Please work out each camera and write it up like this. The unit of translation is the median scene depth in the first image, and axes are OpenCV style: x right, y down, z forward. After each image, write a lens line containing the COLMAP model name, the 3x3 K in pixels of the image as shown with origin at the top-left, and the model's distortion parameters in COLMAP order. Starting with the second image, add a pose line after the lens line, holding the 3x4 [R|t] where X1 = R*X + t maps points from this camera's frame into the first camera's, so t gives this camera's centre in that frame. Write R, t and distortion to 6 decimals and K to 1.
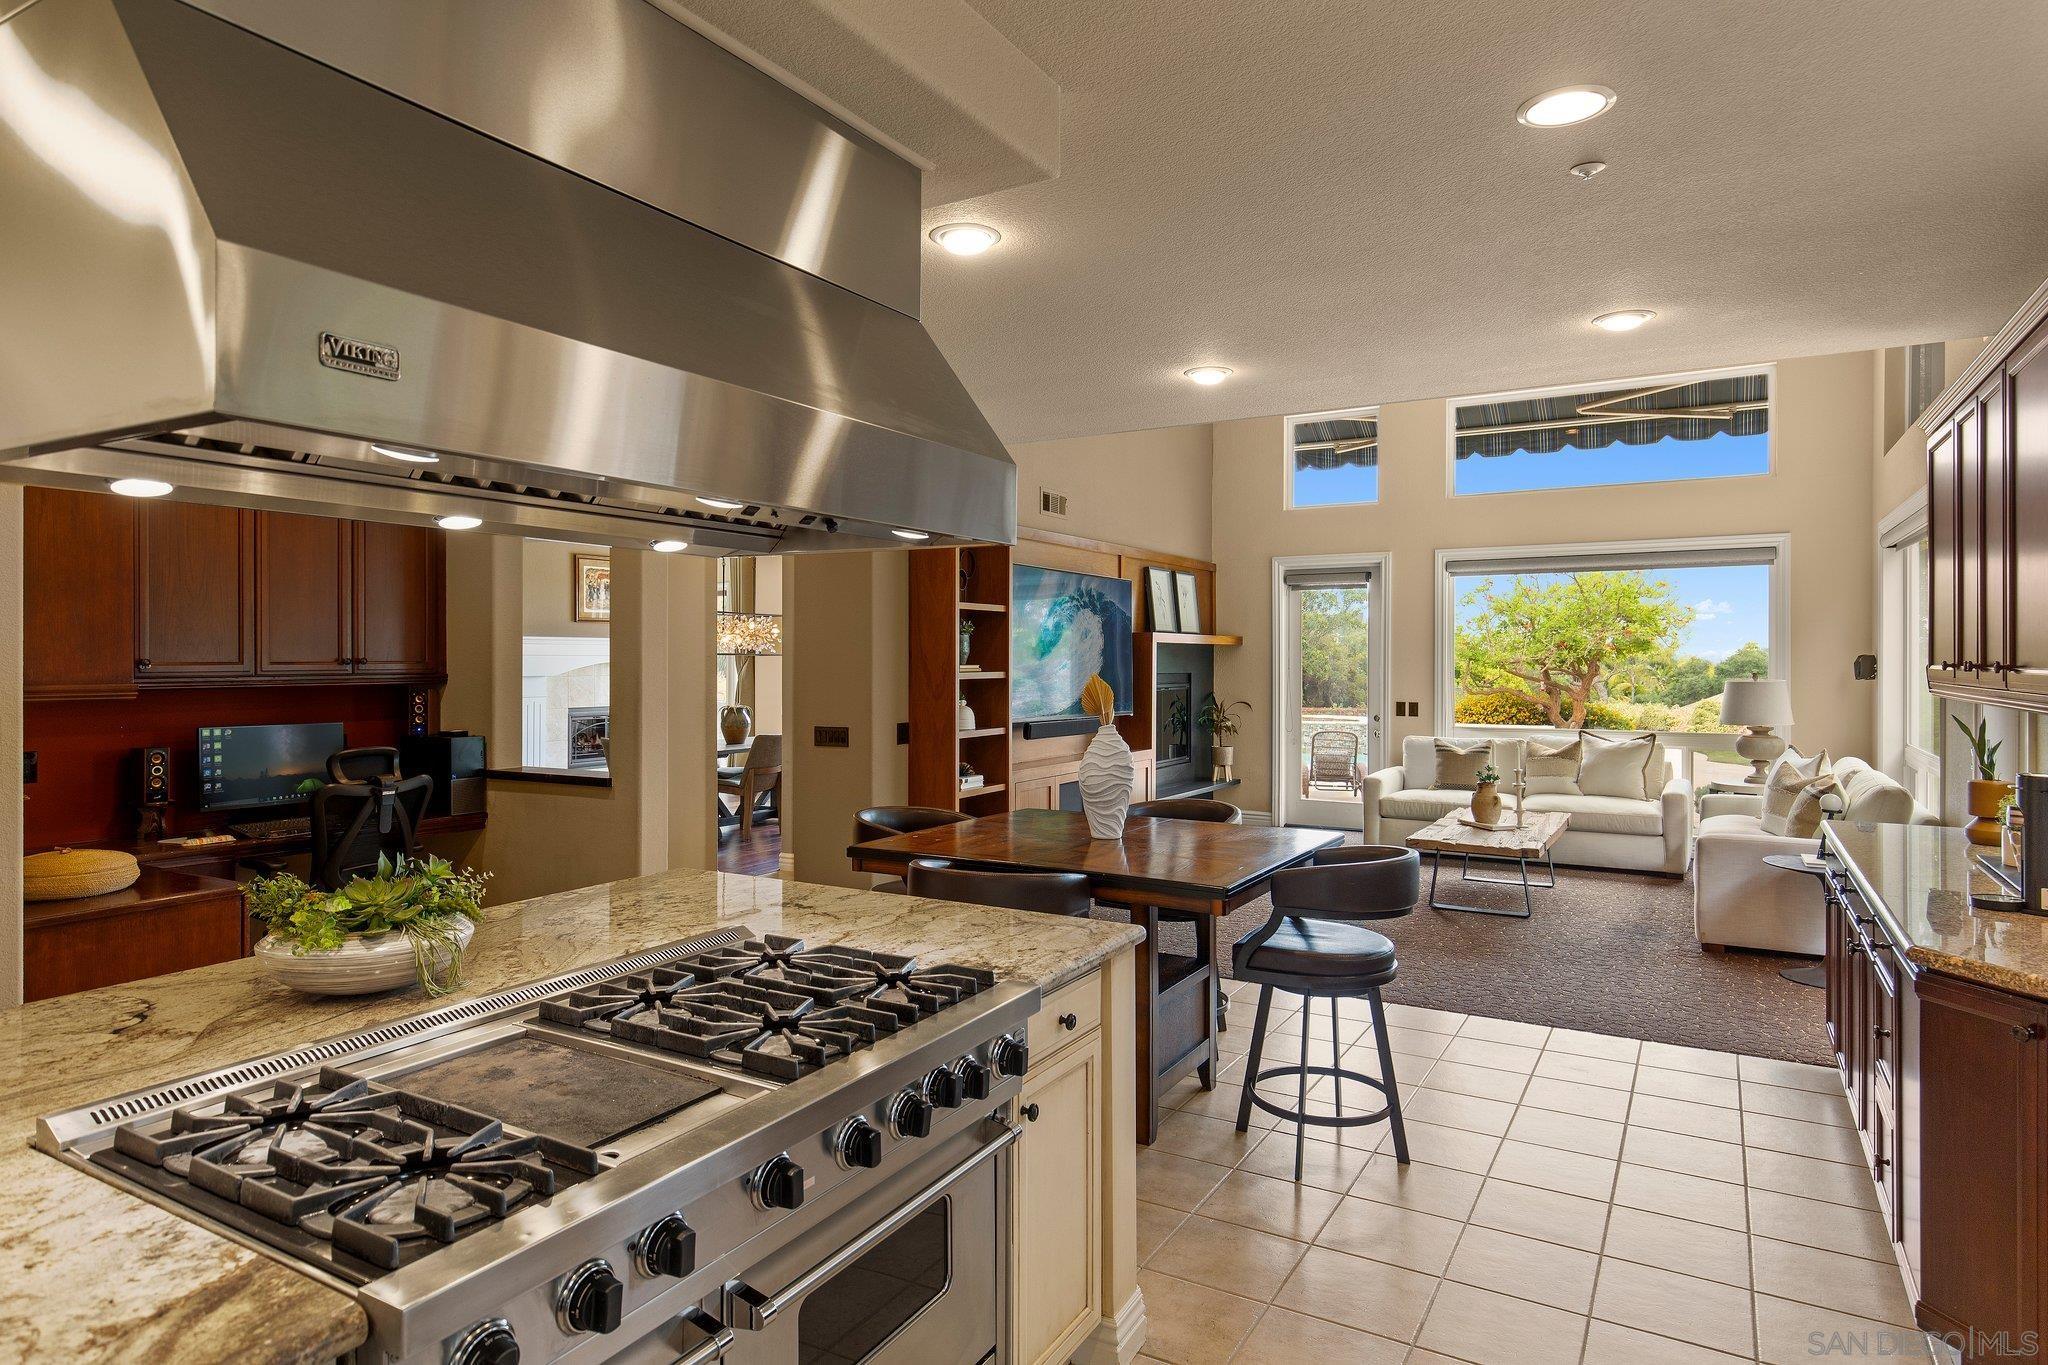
lens RADIAL K [[1121.0, 0, 1023.6], [0, 1121.0, 650.8], [0, 0, 1]] dist [0.006572, -0.000225]
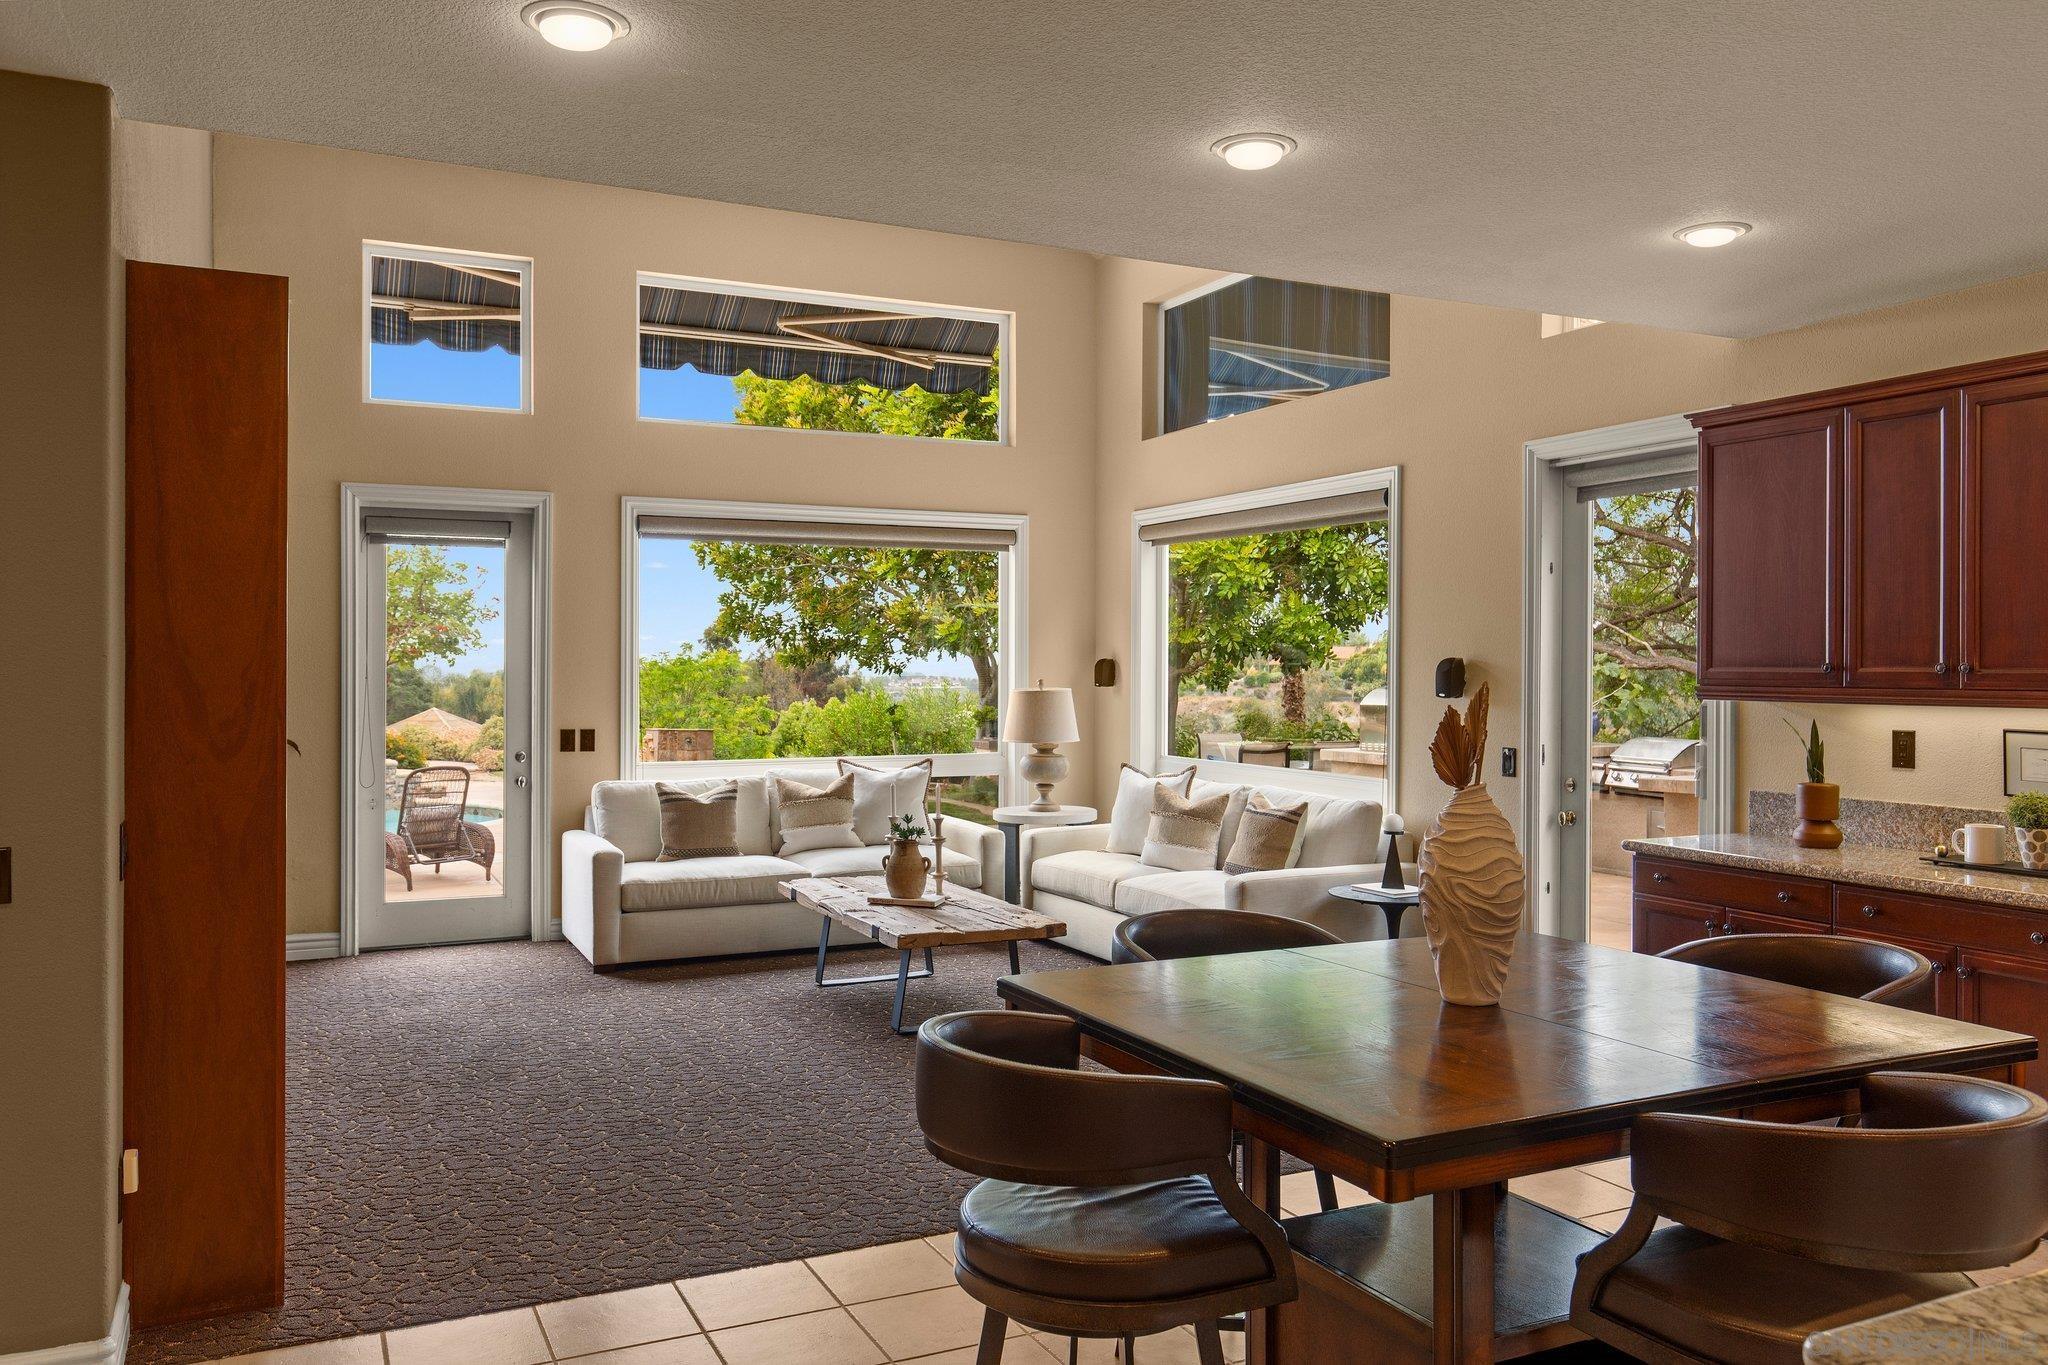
lens RADIAL K [[1538.6, 0, 1038.0], [0, 1538.6, 669.8], [0, 0, 1]] dist [-0.005684, -0.001143]
pose [[0.558333, -0.001170, 0.829616, -0.247009], [-0.007527, 0.999951, 0.006475, 0.003923], [-0.829583, -0.009860, 0.558297, 0.296696]]
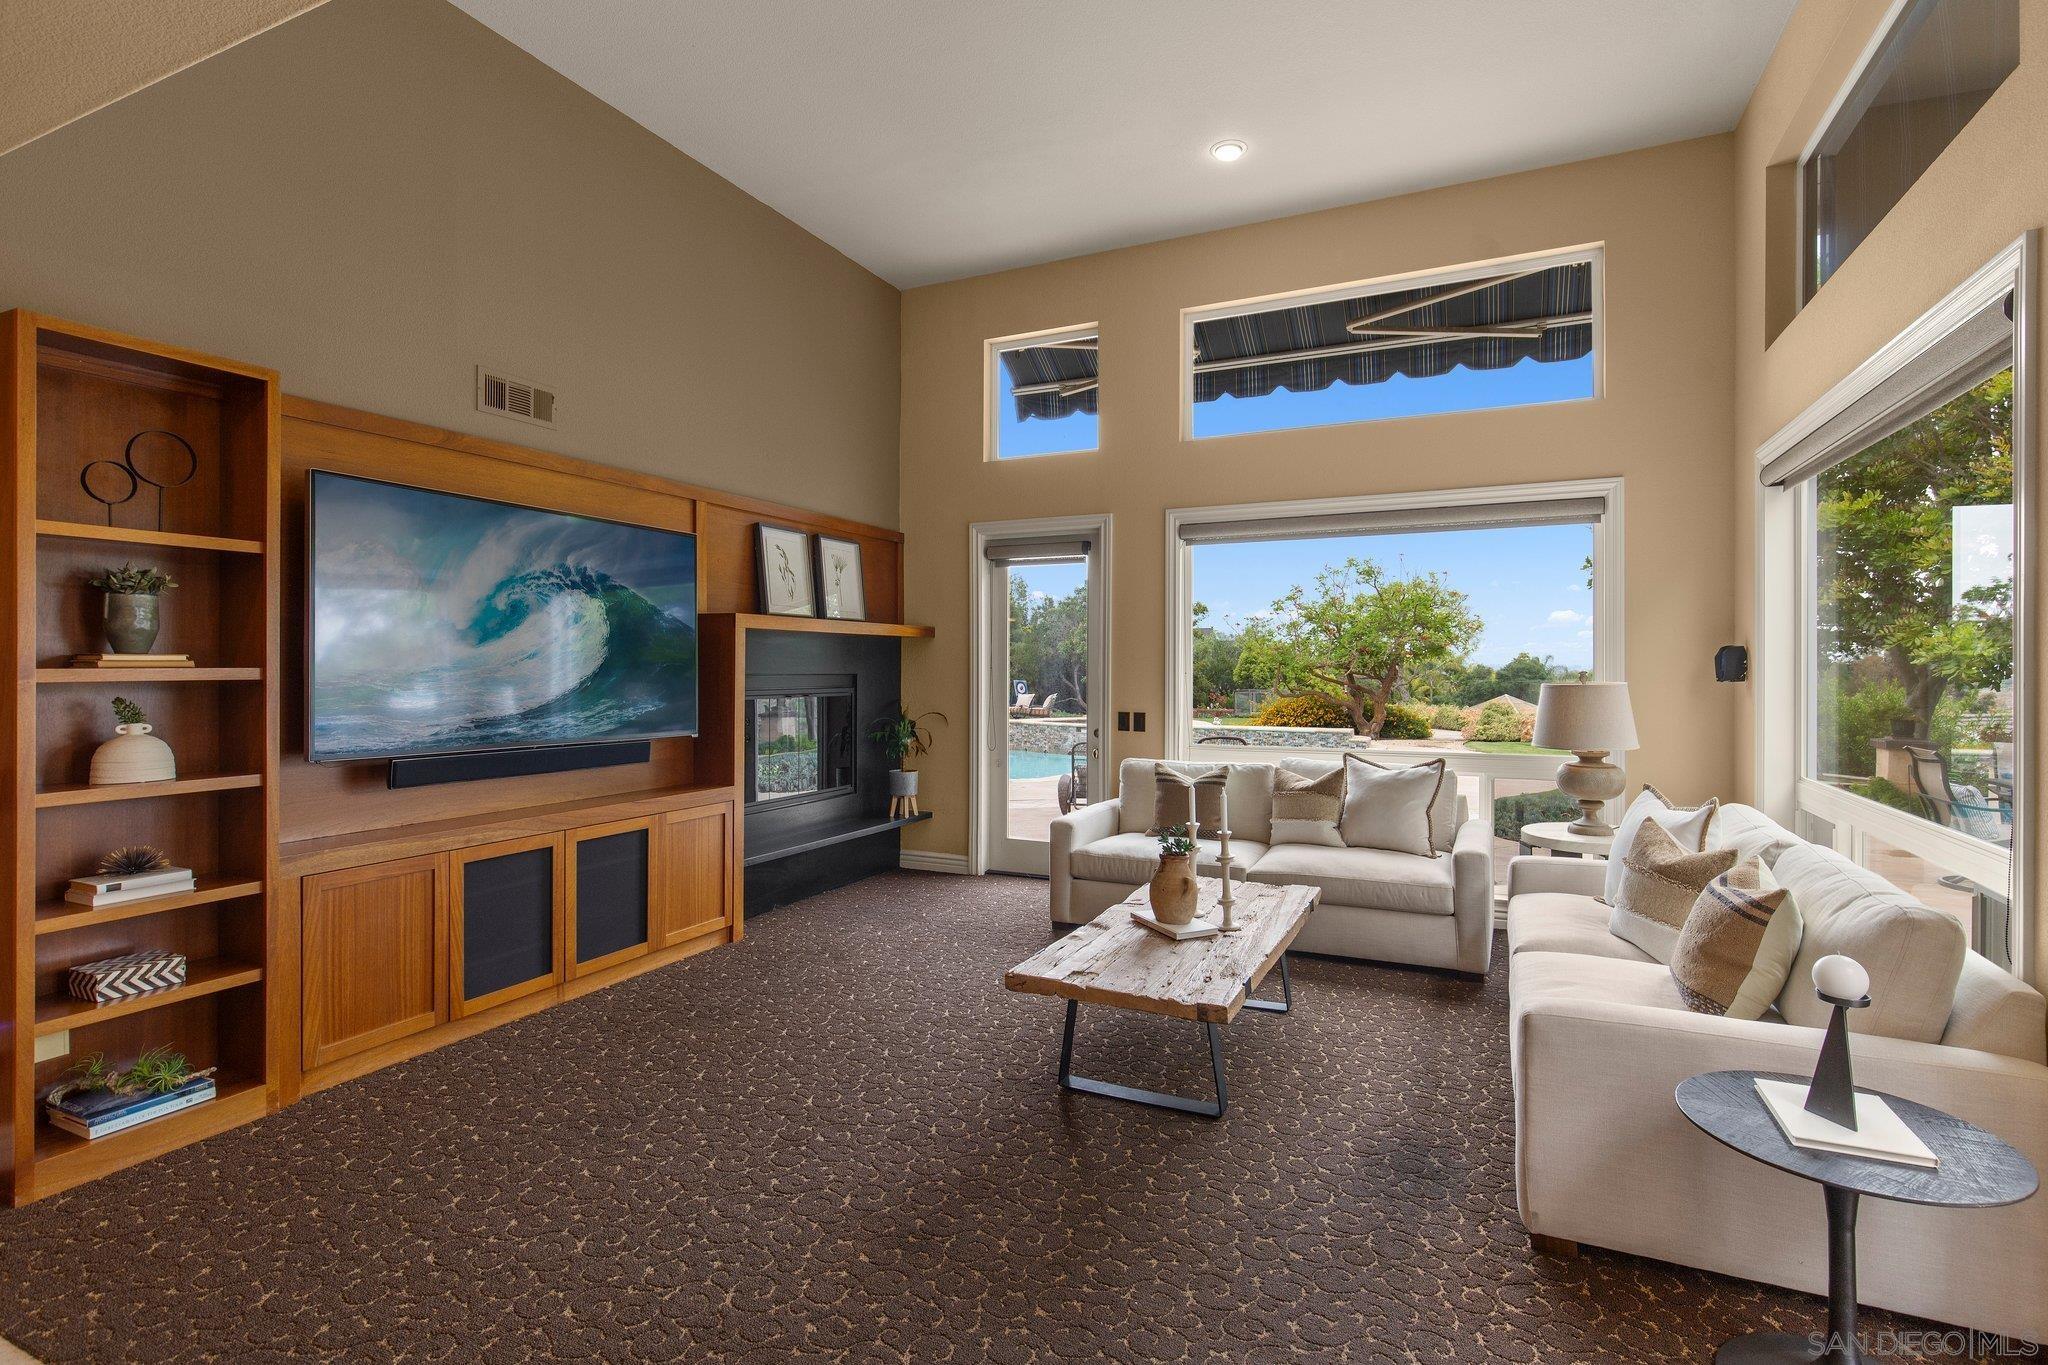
lens RADIAL K [[978.3, 0, 1007.5], [0, 978.3, 657.9], [0, 0, 1]] dist [-0.001728, 0.001200]
pose [[0.996132, 0.000784, 0.087868, 0.205665], [-0.000727, 1.000000, -0.000682, 0.009917], [-0.087868, 0.000615, 0.996132, 0.360681]]
